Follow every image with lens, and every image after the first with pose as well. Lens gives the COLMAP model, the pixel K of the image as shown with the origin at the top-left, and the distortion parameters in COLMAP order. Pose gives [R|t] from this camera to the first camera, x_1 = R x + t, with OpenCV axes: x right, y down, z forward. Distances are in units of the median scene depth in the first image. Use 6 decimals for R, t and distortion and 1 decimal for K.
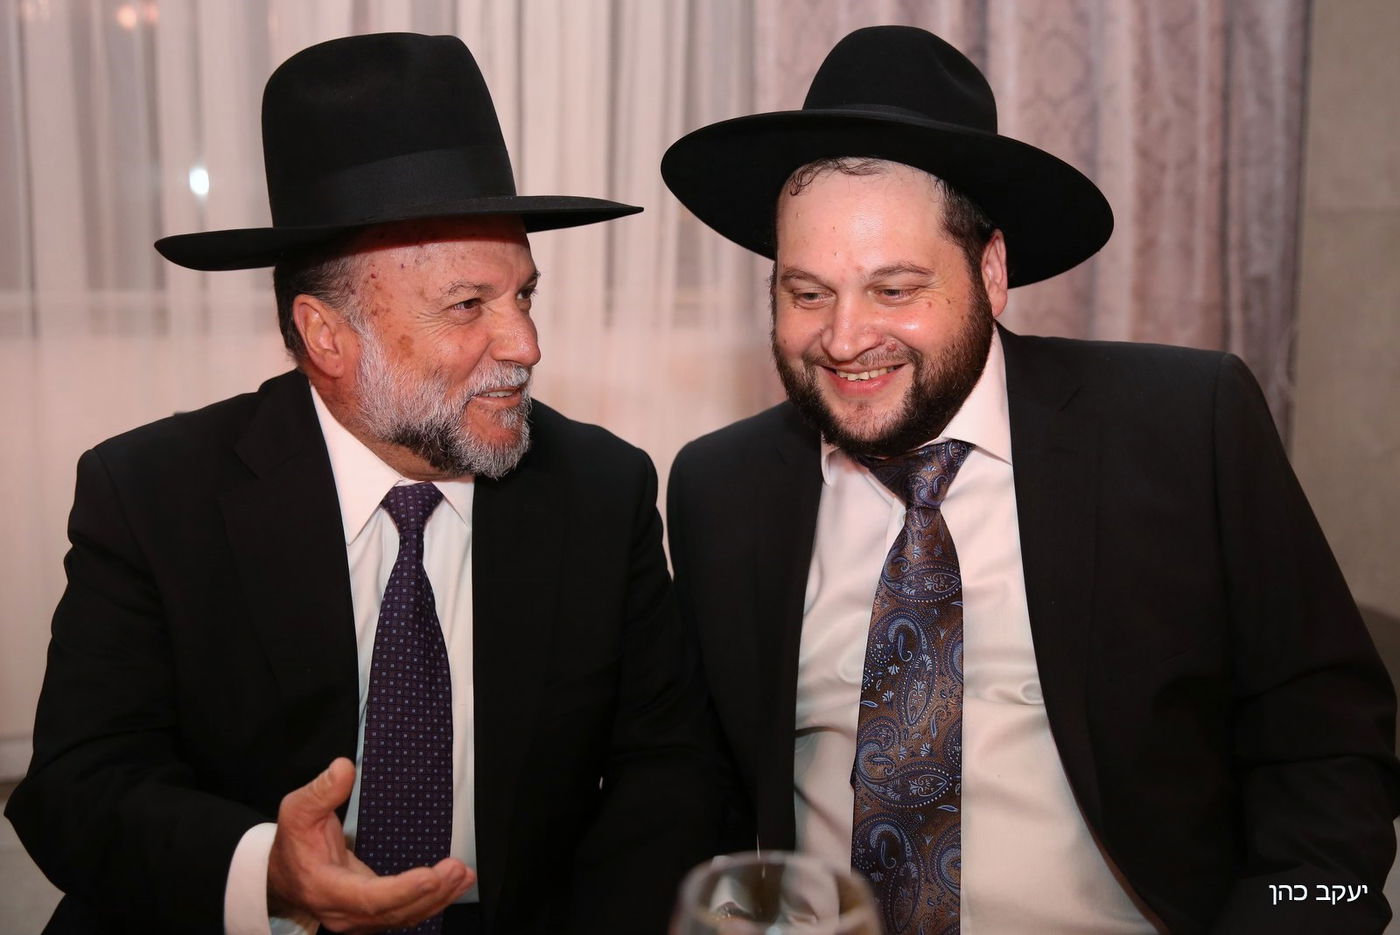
lens RADIAL K [[1700.9, 0, 702.3], [0, 1700.9, 469.5], [0, 0, 1]] dist [-0.031927, 0.000000]
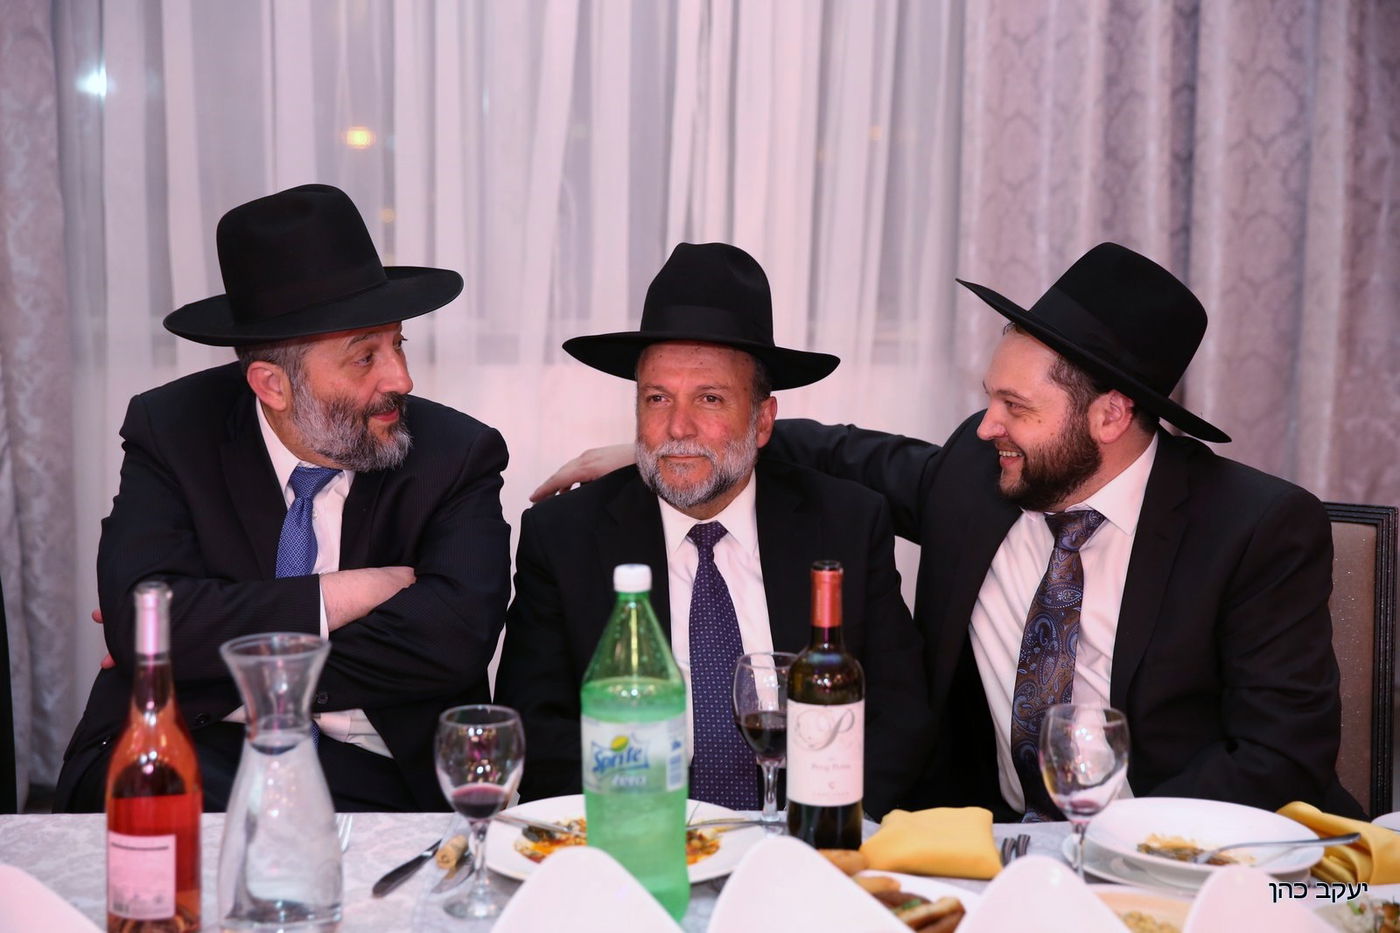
lens RADIAL K [[2387.8, 0, 688.7], [0, 2387.8, 473.1], [0, 0, 1]] dist [0.165211, 0.000000]
pose [[0.999680, 0.023687, -0.008877, -0.108031], [-0.023770, 0.999673, -0.009380, -0.003939], [0.008652, 0.009588, 0.999917, -0.398331]]
